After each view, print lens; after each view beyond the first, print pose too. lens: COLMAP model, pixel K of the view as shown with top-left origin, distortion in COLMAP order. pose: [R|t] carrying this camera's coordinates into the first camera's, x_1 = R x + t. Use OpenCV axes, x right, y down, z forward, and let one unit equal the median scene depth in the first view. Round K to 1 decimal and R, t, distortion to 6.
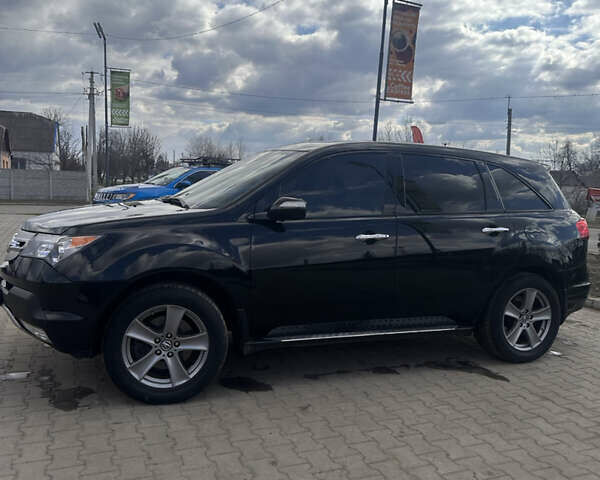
lens RADIAL K [[605.6, 0, 300.0], [0, 605.6, 240.0], [0, 0, 1]] dist [0.070011, -0.172037]
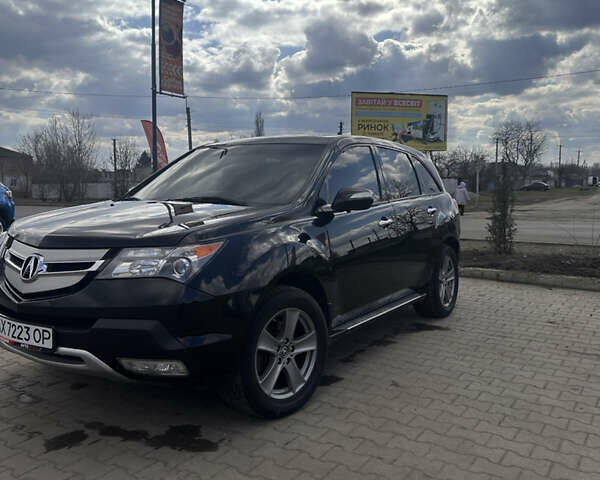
lens RADIAL K [[605.8, 0, 300.0], [0, 605.8, 240.0], [0, 0, 1]] dist [0.137428, -0.303506]
pose [[0.794006, -0.090238, 0.601175, -0.107070], [0.087577, 0.995585, 0.033771, -0.003967], [-0.601568, 0.025835, 0.798404, 0.033556]]
